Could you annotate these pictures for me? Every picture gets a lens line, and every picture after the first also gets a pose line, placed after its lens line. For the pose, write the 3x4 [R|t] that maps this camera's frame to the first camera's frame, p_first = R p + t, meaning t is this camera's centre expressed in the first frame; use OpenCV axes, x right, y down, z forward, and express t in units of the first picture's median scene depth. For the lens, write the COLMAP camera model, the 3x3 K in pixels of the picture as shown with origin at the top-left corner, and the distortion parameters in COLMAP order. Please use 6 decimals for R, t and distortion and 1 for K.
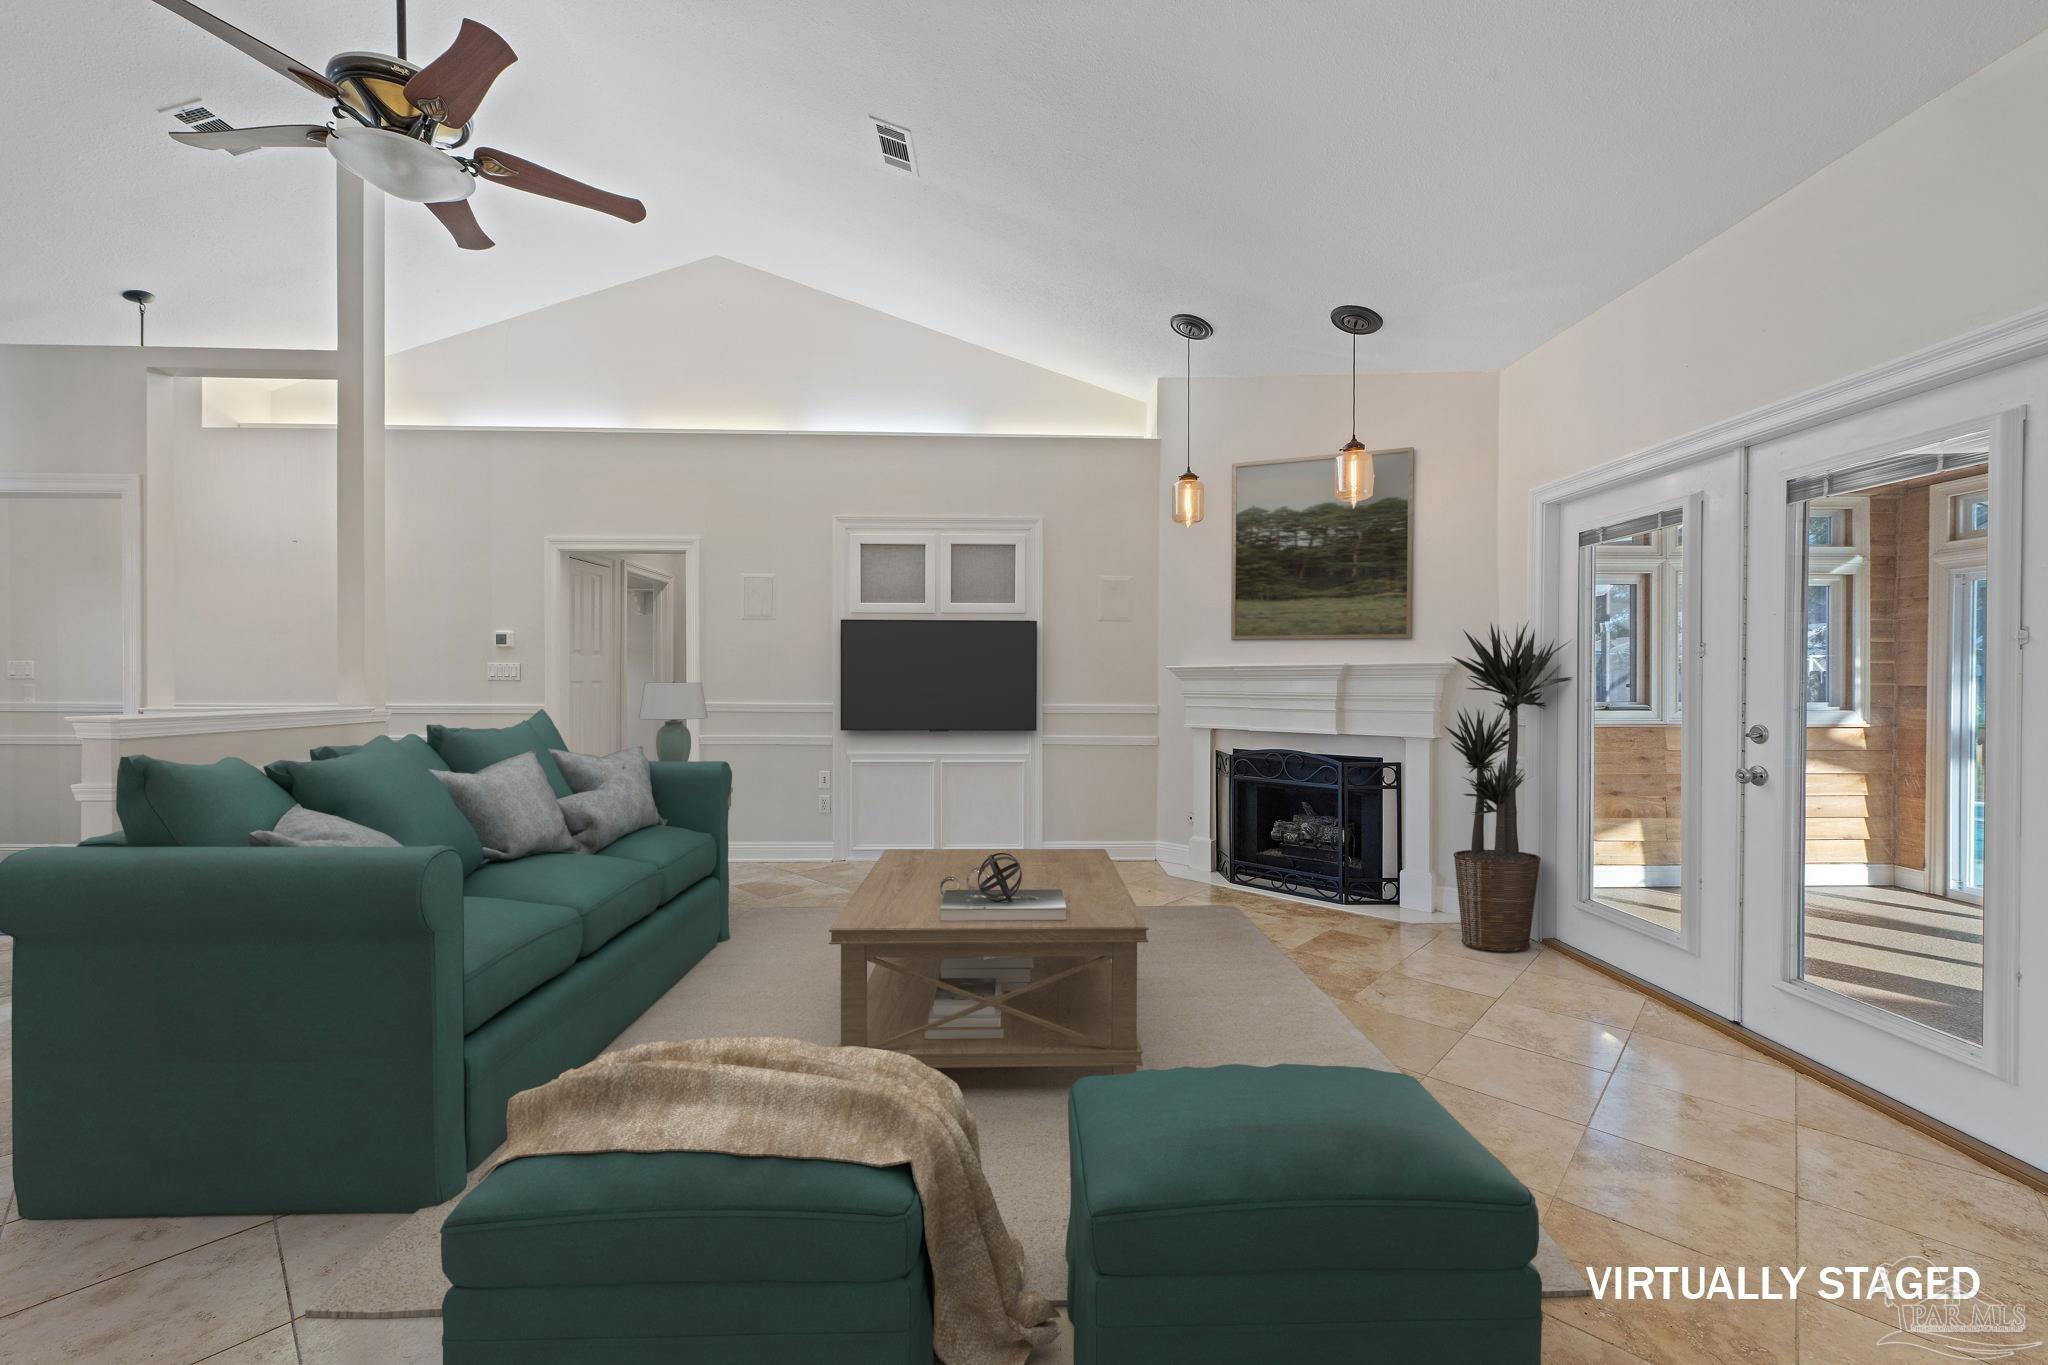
lens RADIAL K [[808.0, 0, 1029.8], [0, 808.0, 685.3], [0, 0, 1]] dist [0.001426, -0.001125]
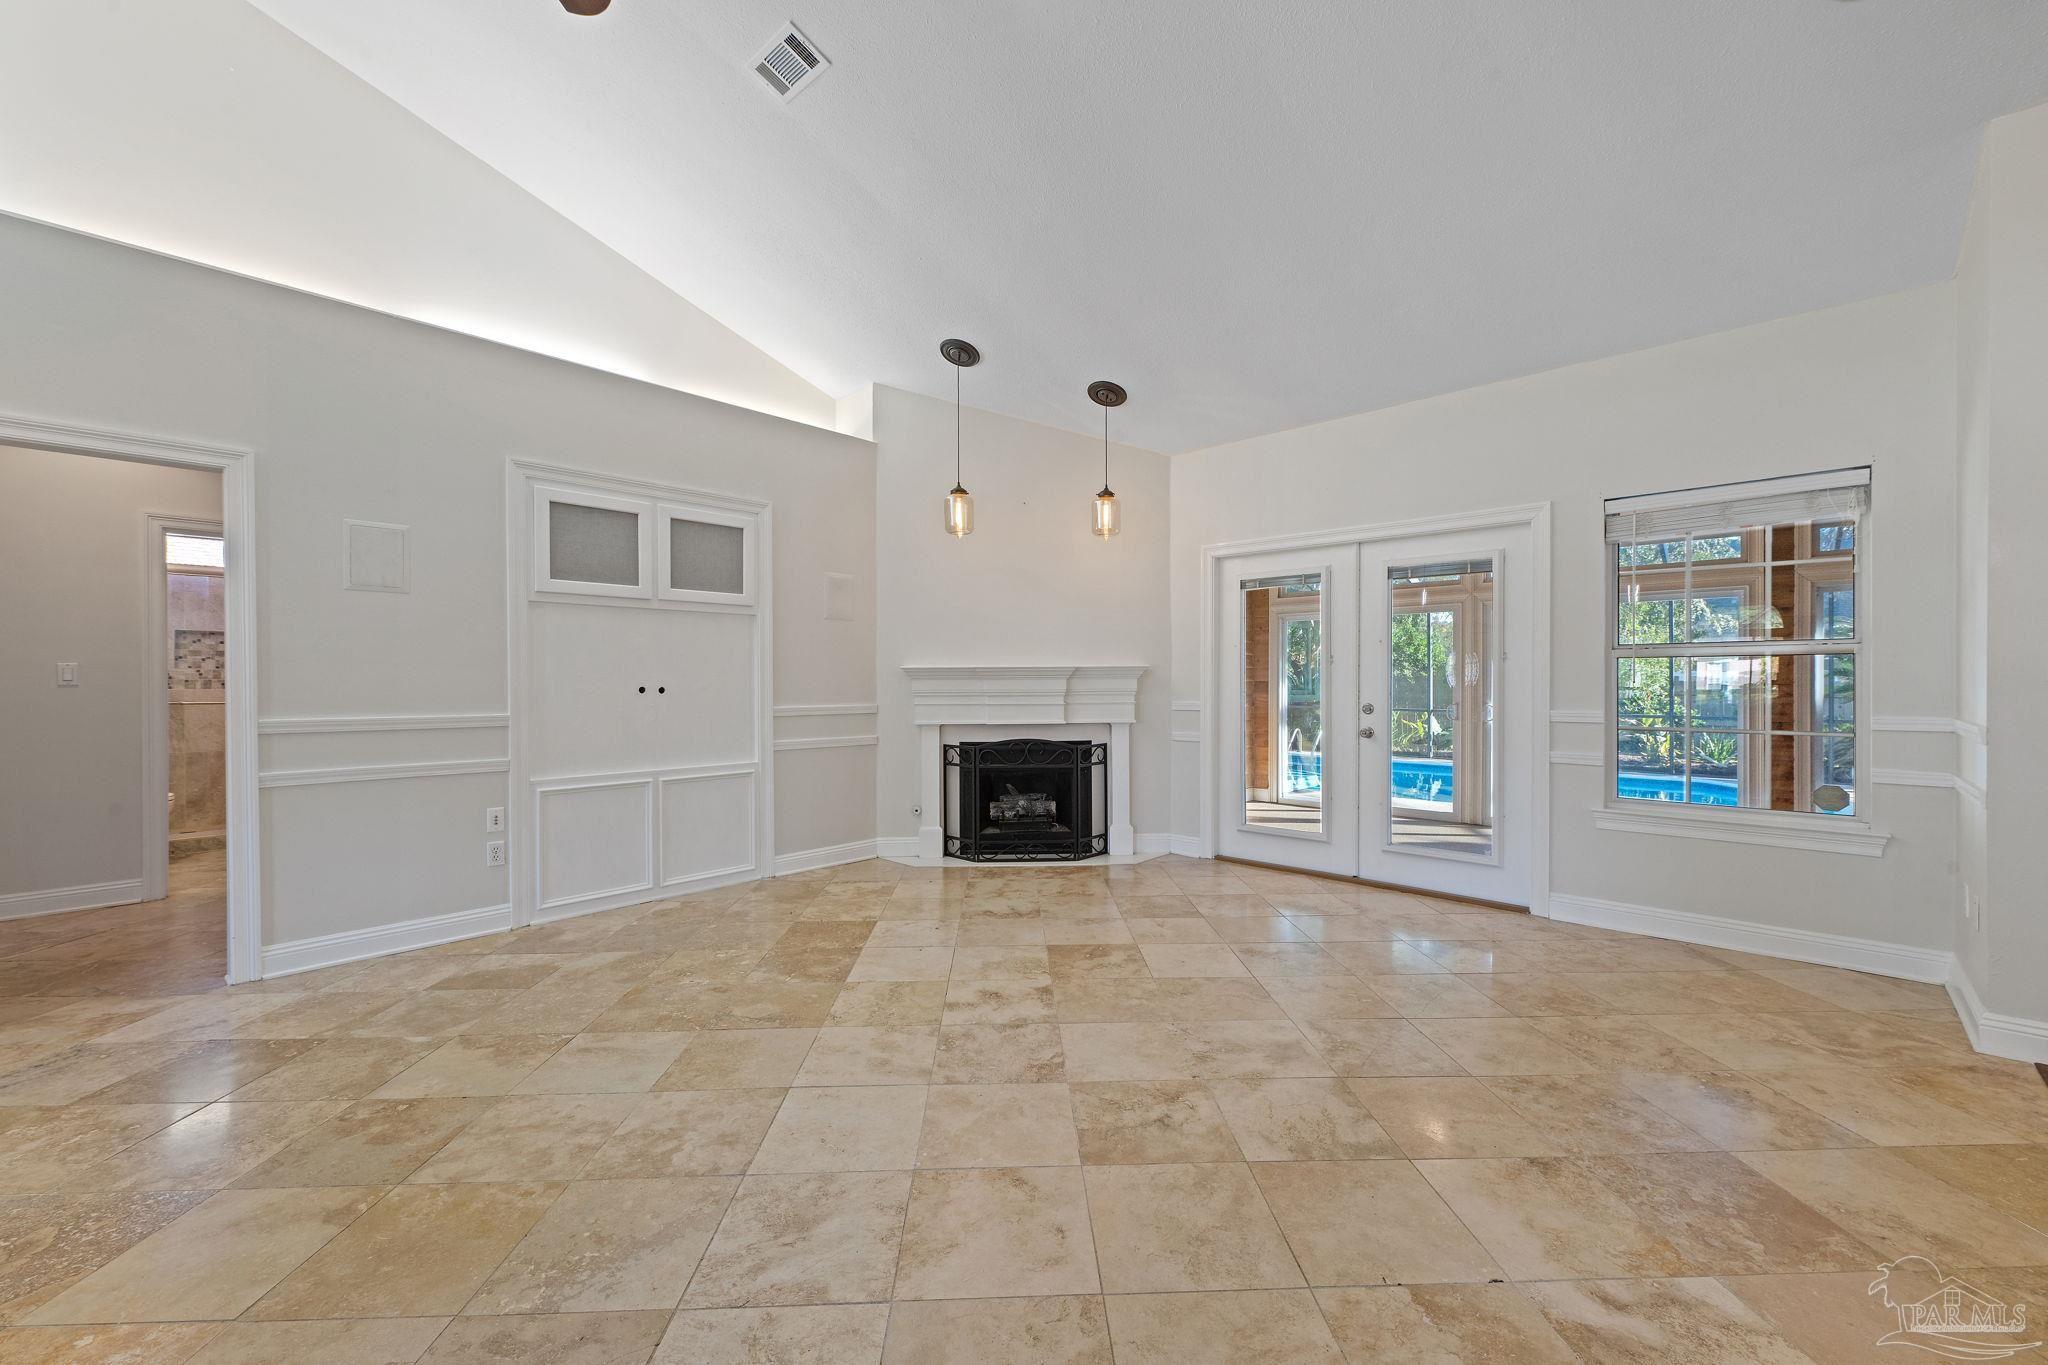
lens RADIAL K [[808.0, 0, 1037.8], [0, 808.0, 684.9], [0, 0, 1]] dist [0.001426, -0.001125]
pose [[0.697227, -0.008850, 0.716796, -0.491775], [0.008797, 0.999954, 0.003789, -0.002623], [-0.716797, 0.003664, 0.697273, 0.167506]]
